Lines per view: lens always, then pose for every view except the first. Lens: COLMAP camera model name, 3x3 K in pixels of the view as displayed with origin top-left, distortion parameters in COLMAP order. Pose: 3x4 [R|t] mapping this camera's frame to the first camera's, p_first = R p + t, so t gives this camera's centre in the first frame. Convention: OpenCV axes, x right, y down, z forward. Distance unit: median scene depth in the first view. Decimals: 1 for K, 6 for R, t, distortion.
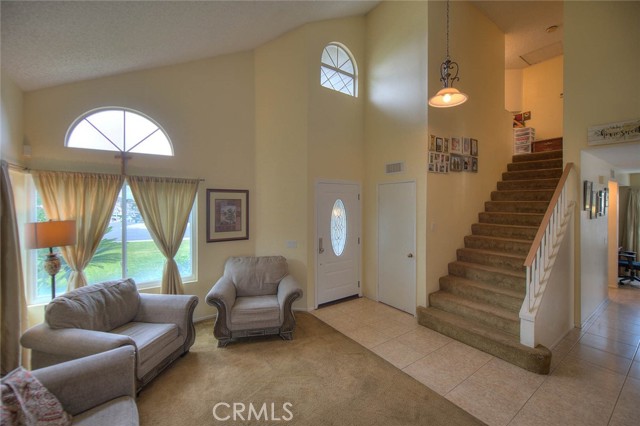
lens RADIAL K [[265.5, 0, 314.0], [0, 265.5, 205.0], [0, 0, 1]] dist [-0.003933, -0.000394]
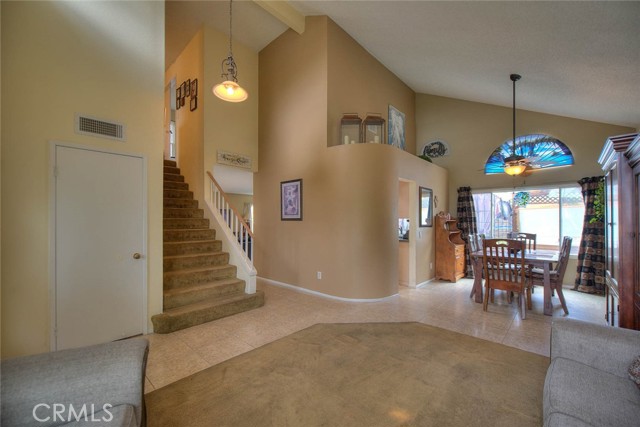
lens RADIAL K [[256.7, 0, 323.7], [0, 256.7, 229.6], [0, 0, 1]] dist [-0.001444, -0.000190]
pose [[-0.223146, -0.035985, 0.974121, -0.587959], [0.007488, 0.999226, 0.038628, 0.118789], [-0.974756, 0.015914, -0.222703, 0.847947]]
